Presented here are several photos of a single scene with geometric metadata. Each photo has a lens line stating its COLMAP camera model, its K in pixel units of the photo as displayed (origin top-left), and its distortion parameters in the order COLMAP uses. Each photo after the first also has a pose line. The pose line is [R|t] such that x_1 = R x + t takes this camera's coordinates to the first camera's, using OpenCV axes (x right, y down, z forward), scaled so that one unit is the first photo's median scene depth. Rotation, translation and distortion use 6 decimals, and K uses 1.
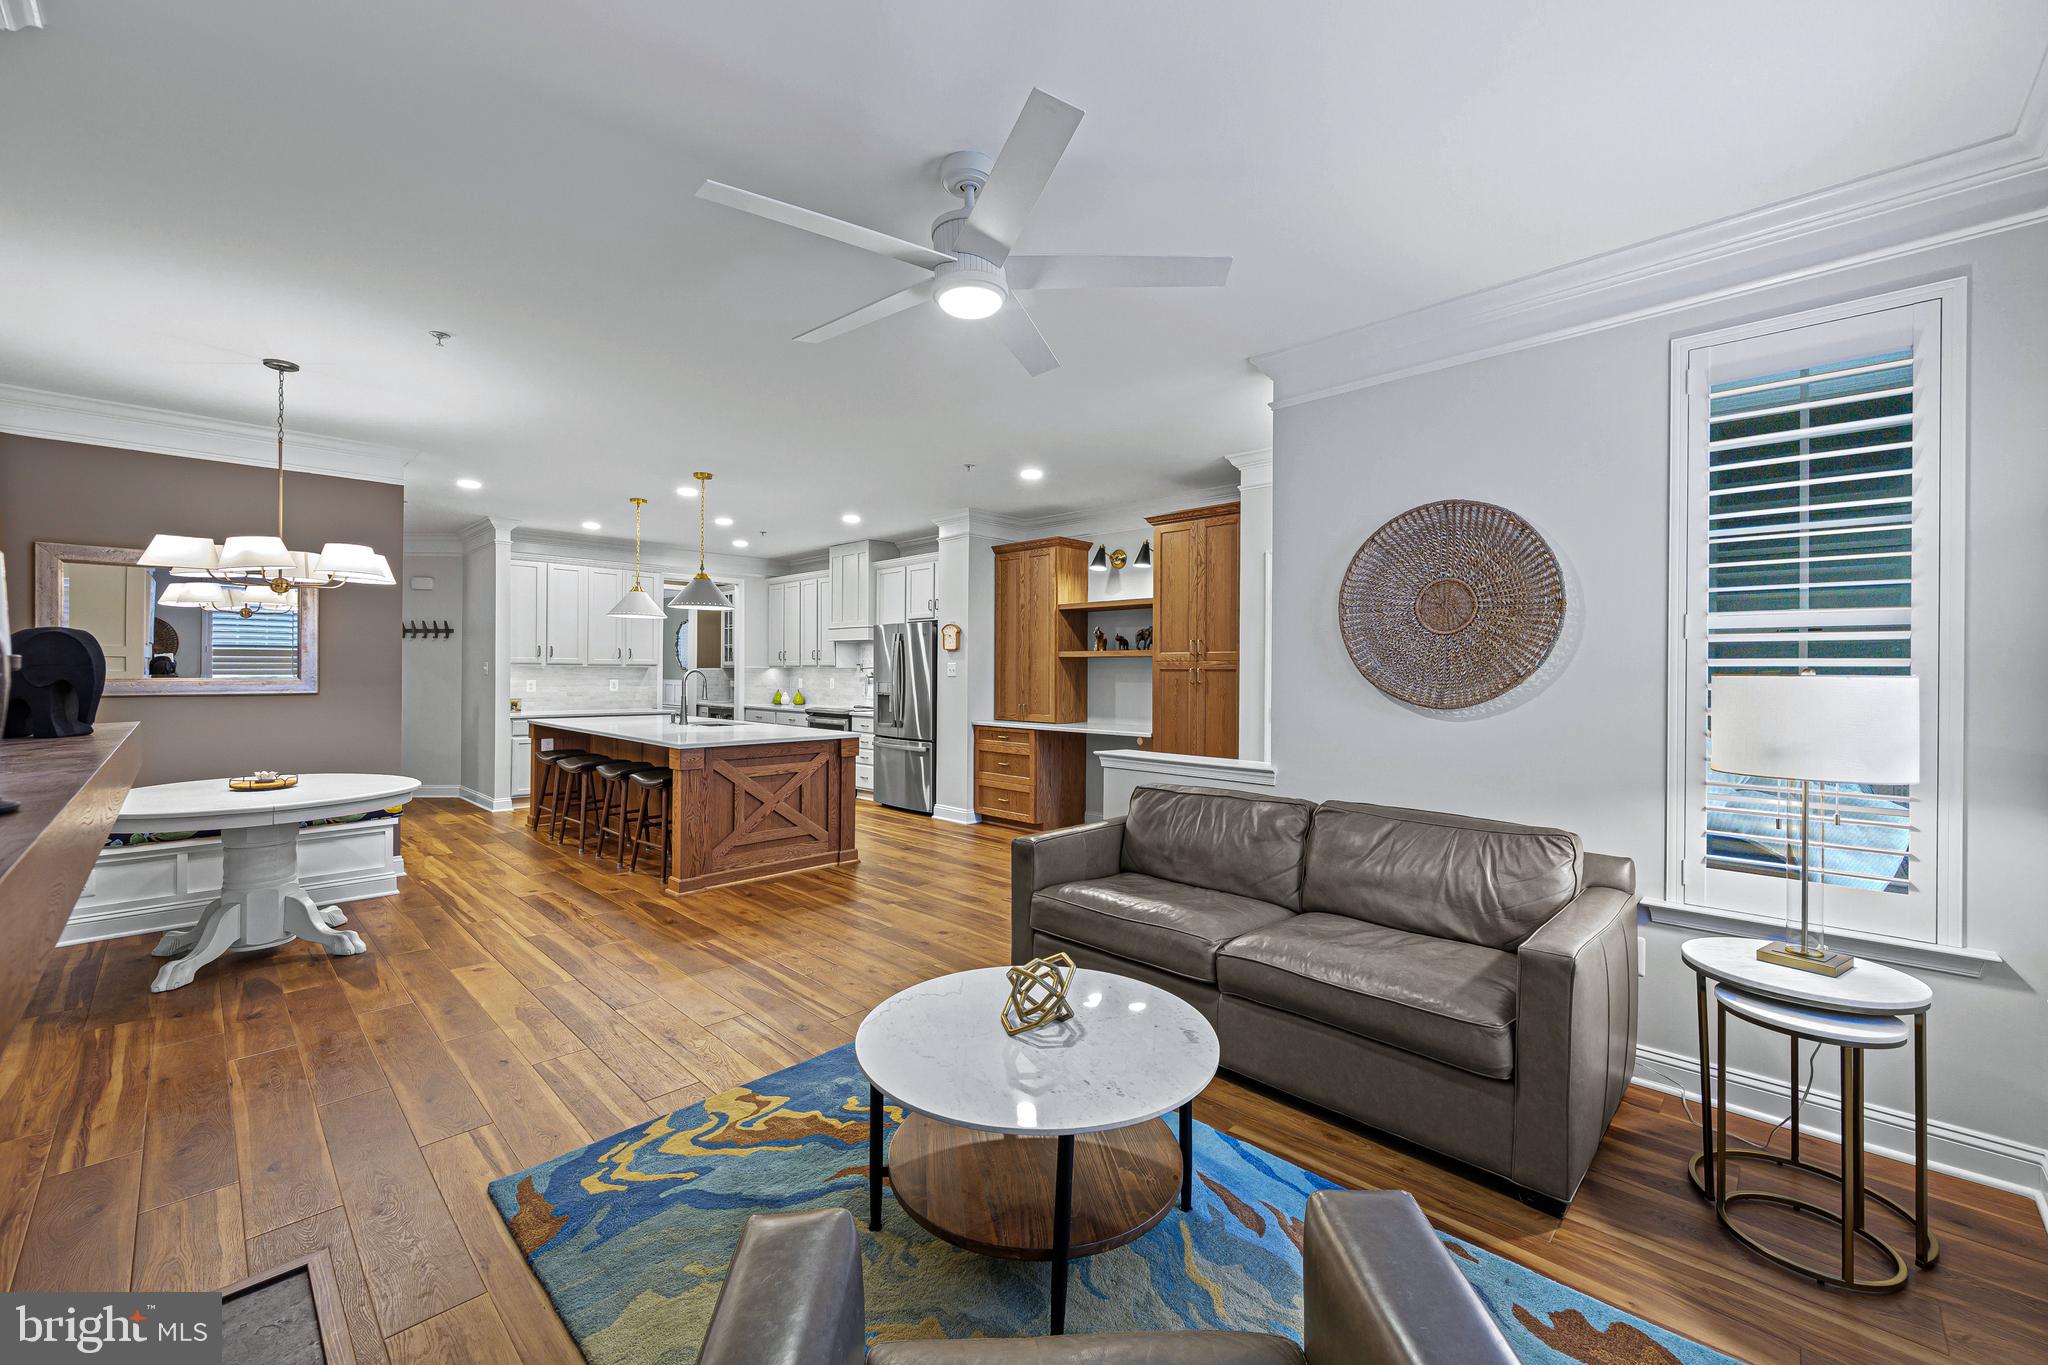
lens RADIAL K [[811.5, 0, 1024.2], [0, 811.5, 670.2], [0, 0, 1]] dist [0.000674, 0.000116]
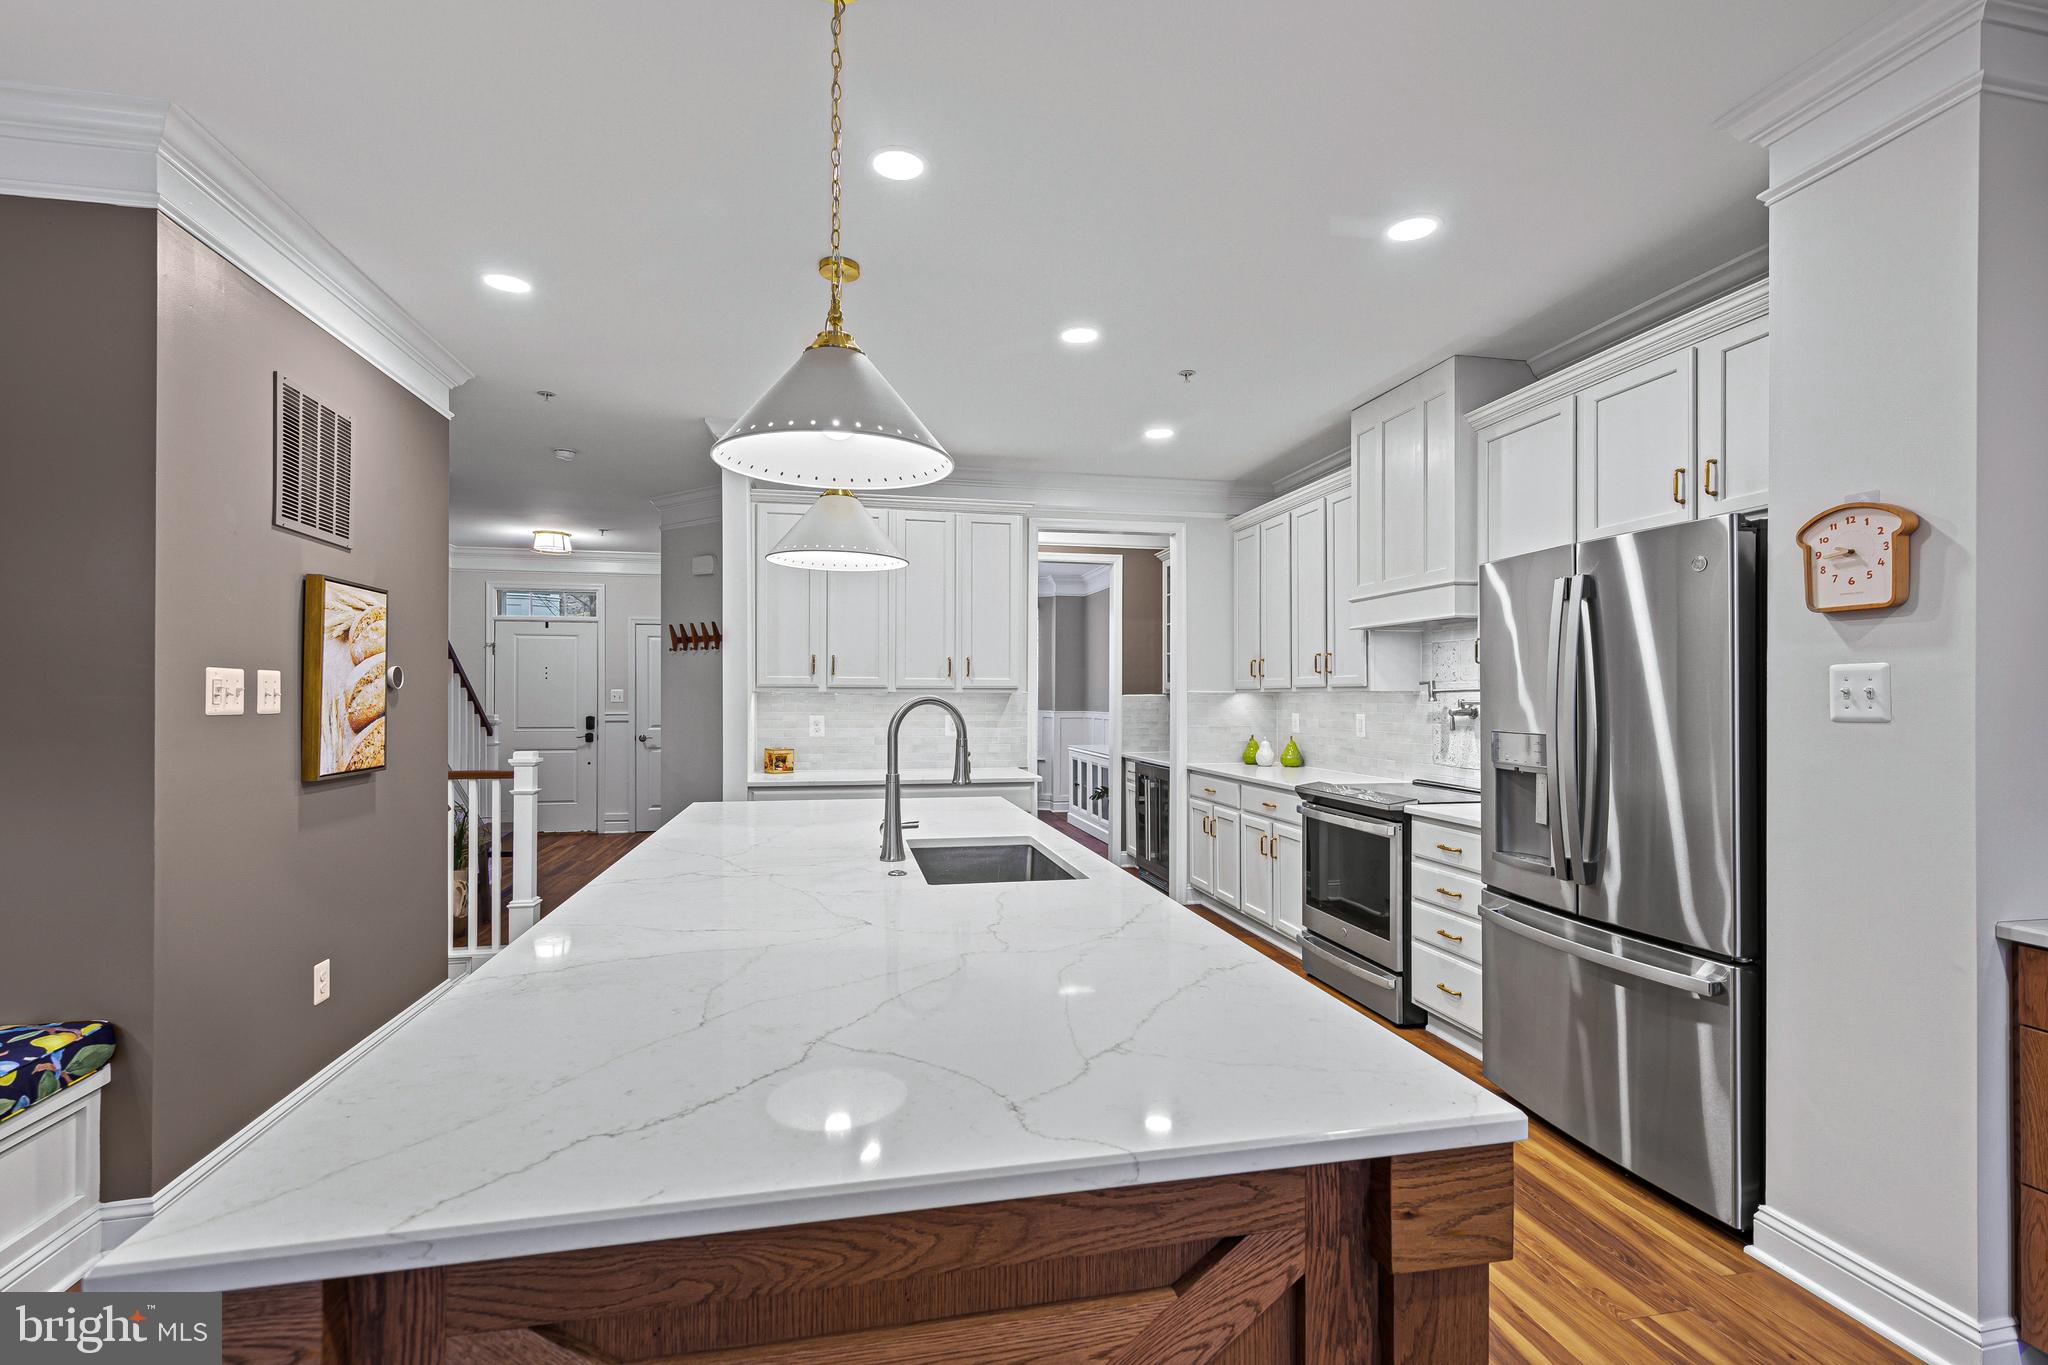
lens RADIAL K [[909.4, 0, 1025.3], [0, 909.4, 691.3], [0, 0, 1]] dist [0.001537, -0.000134]
pose [[0.828754, -0.007506, -0.559563, -0.143892], [0.004284, 0.999966, -0.007068, -0.000150], [0.559597, 0.003460, 0.828758, 0.634829]]
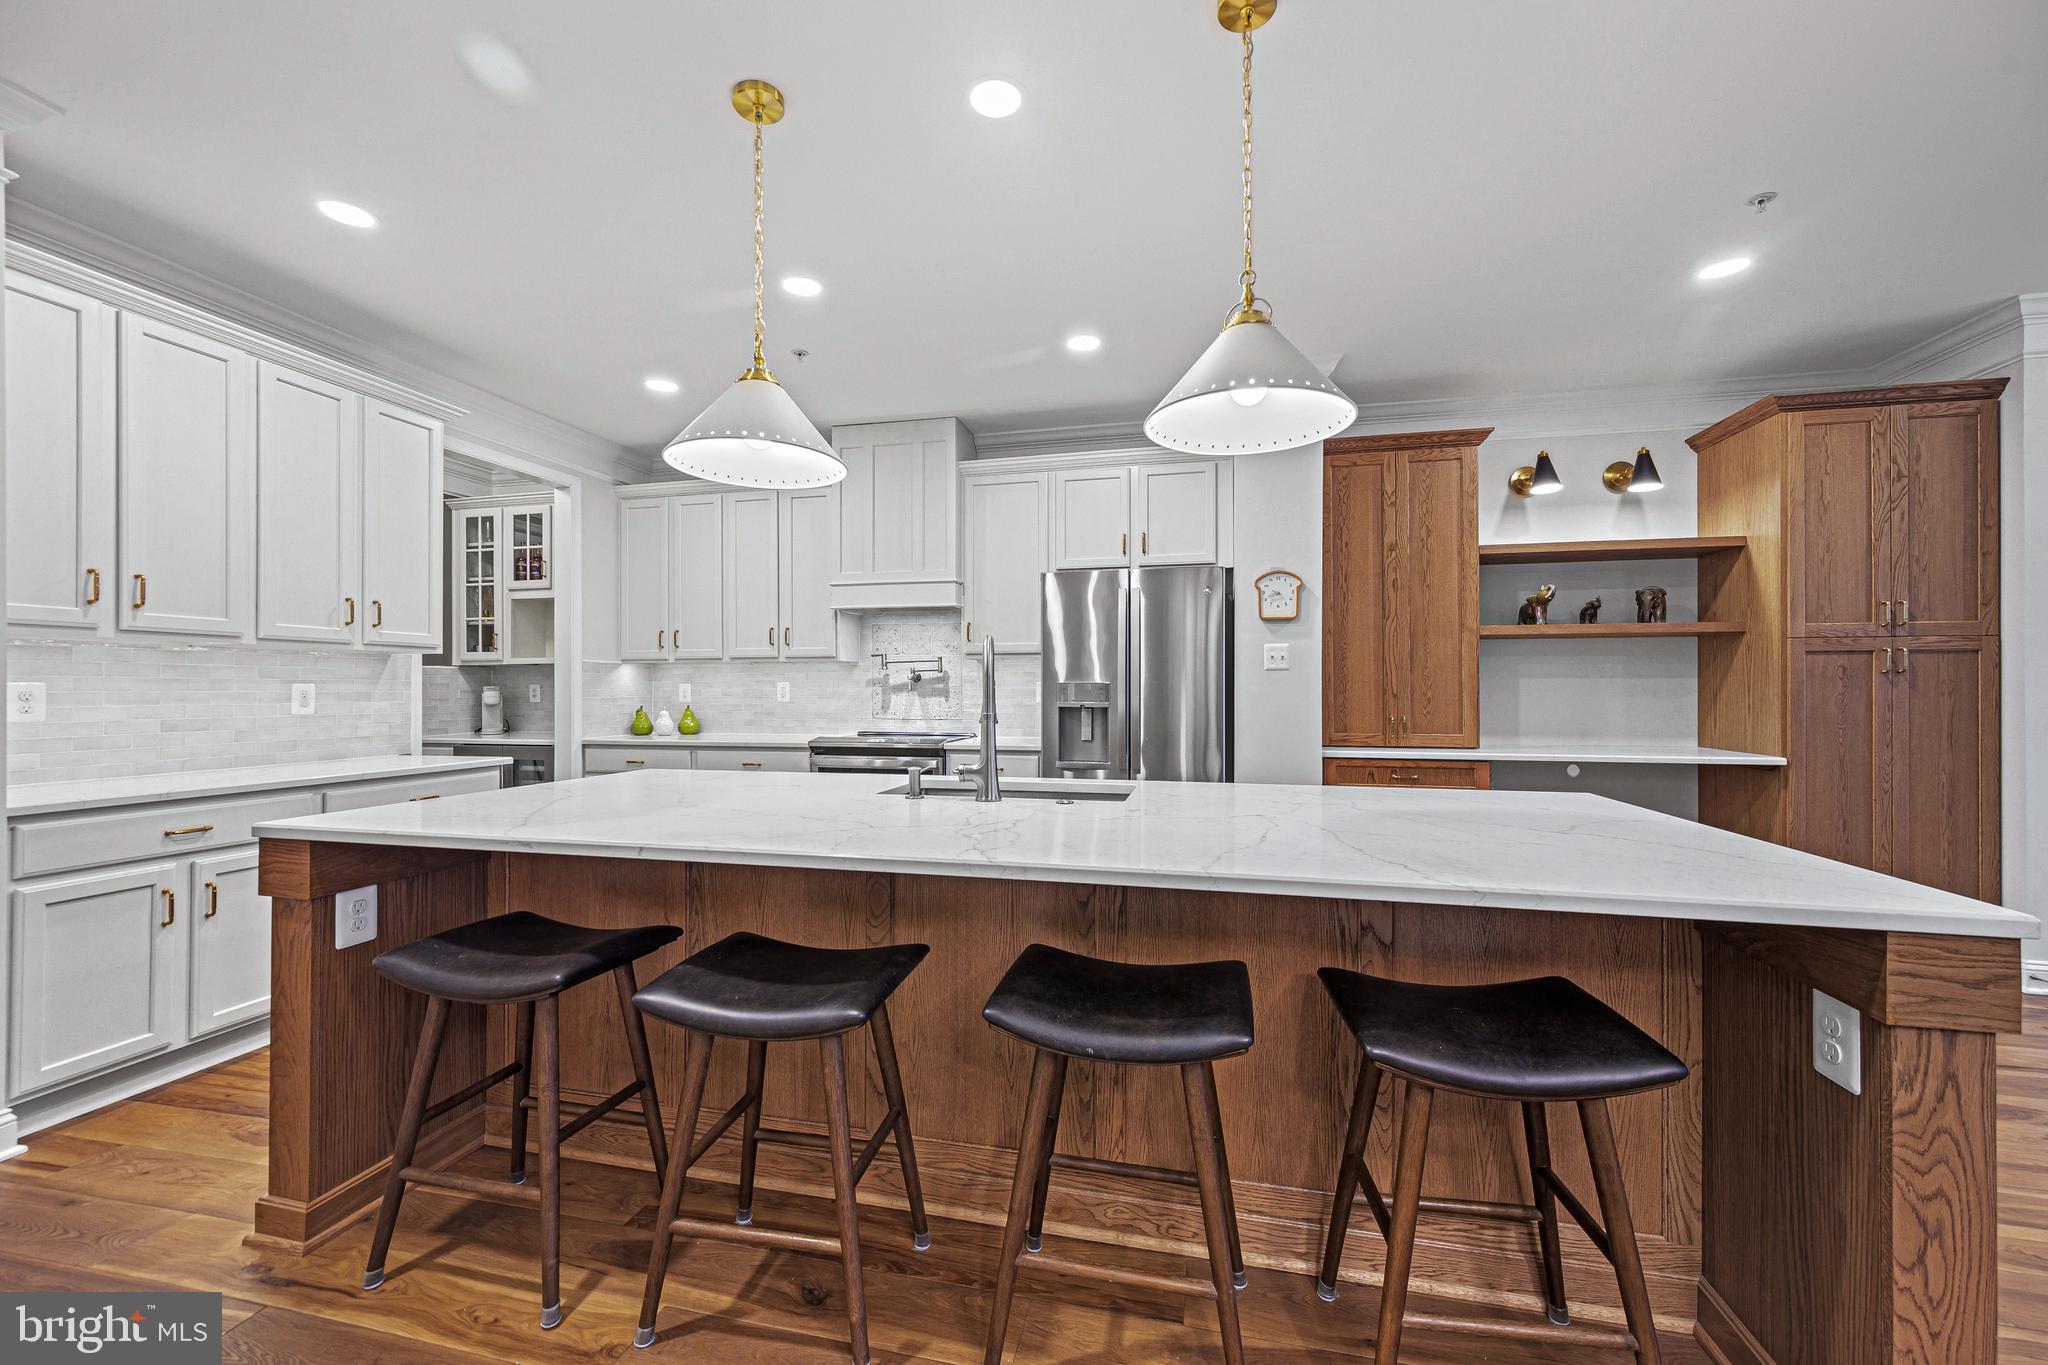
lens RADIAL K [[807.6, 0, 1024.0], [0, 807.6, 682.5], [0, 0, 1]] dist [0.000402, 0.000026]
pose [[0.857873, -0.002629, 0.513855, -0.509412], [0.005017, 0.999982, -0.003259, 0.017298], [-0.513838, 0.005374, 0.857871, 0.628078]]
